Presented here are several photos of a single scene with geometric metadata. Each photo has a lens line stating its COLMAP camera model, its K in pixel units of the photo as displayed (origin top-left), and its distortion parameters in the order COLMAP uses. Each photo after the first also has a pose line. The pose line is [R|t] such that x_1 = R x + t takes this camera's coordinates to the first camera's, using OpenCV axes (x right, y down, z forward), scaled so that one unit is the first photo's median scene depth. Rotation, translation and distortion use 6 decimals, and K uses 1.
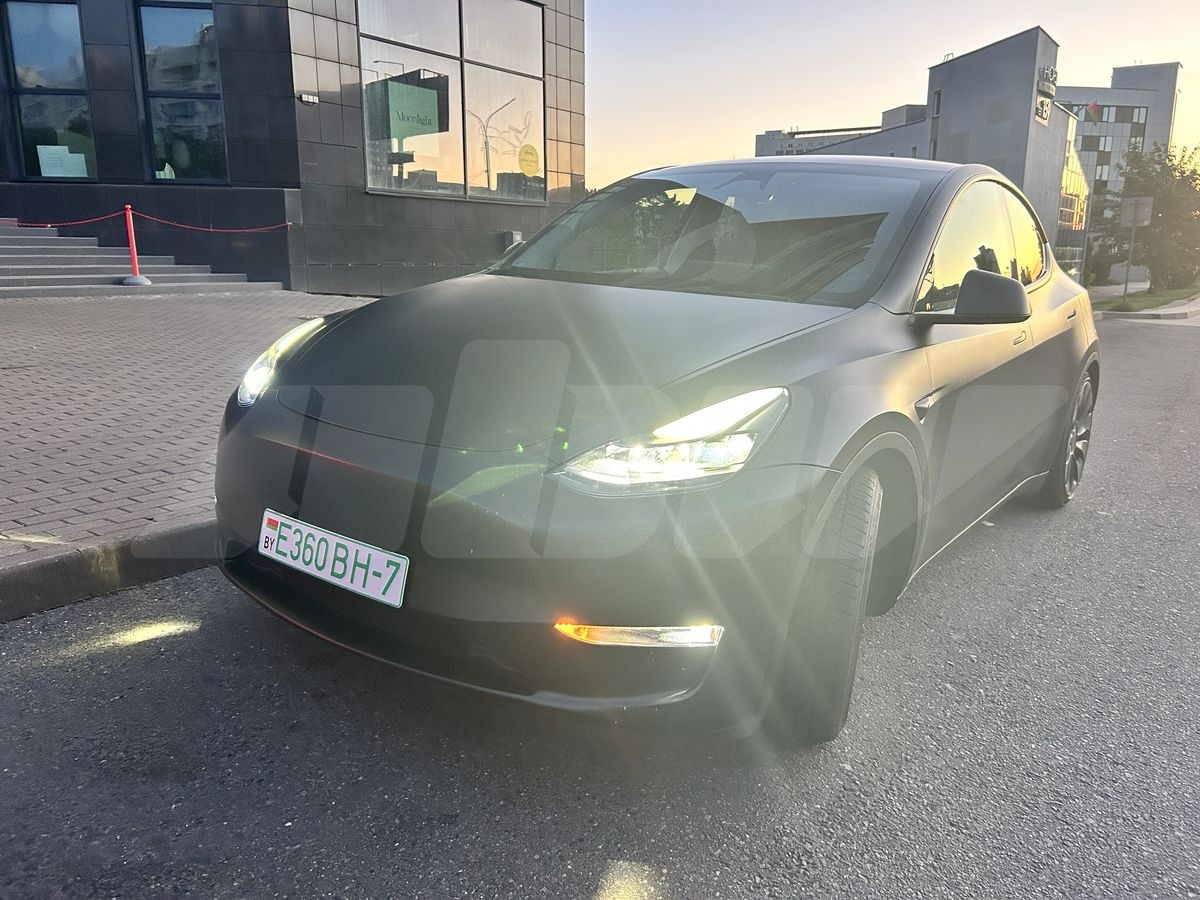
lens RADIAL K [[914.2, 0, 605.3], [0, 914.2, 454.9], [0, 0, 1]] dist [0.052298, -0.049072]
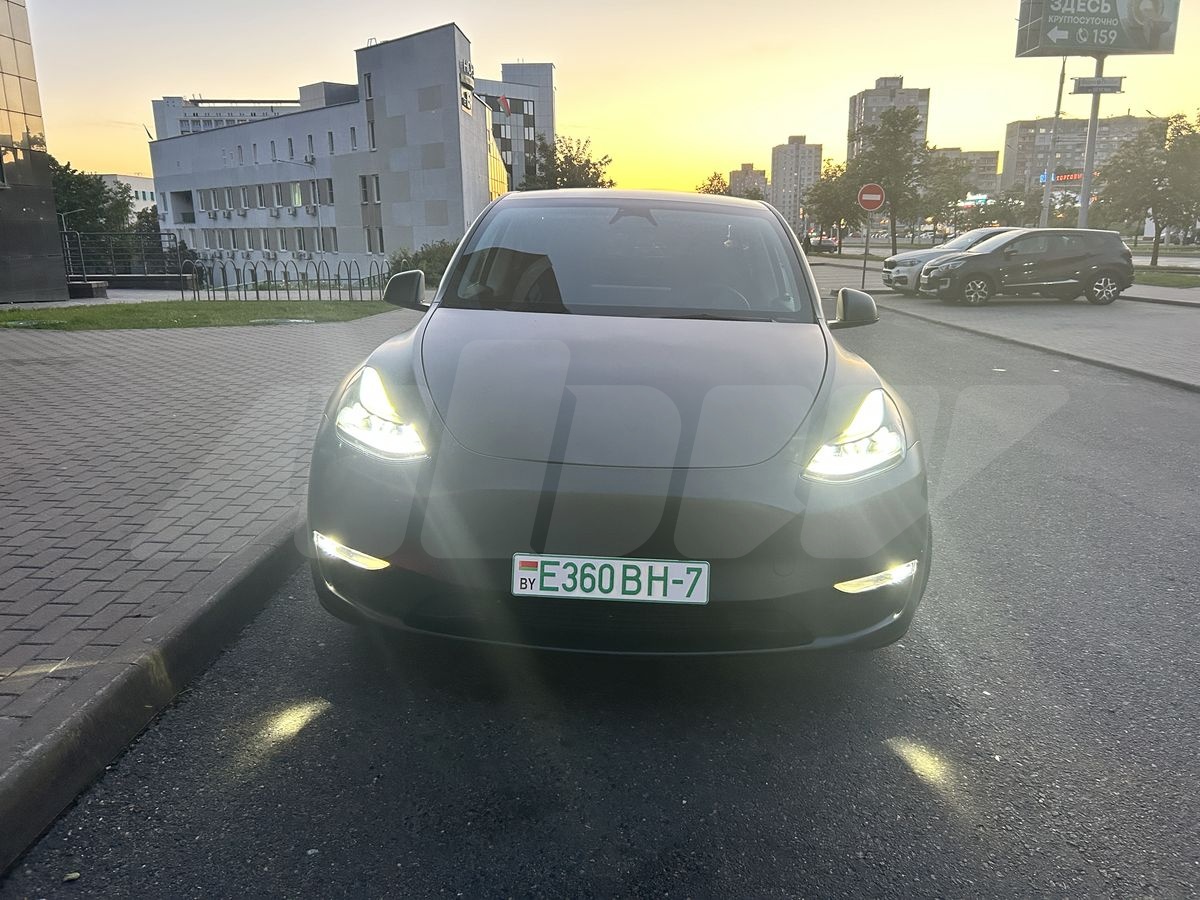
lens RADIAL K [[914.2, 0, 610.6], [0, 914.2, 447.4], [0, 0, 1]] dist [0.052298, -0.049072]
pose [[0.824236, -0.147473, 0.546706, -0.708501], [0.137716, 0.988708, 0.059077, -0.093577], [-0.549245, 0.026597, 0.835238, 0.038411]]
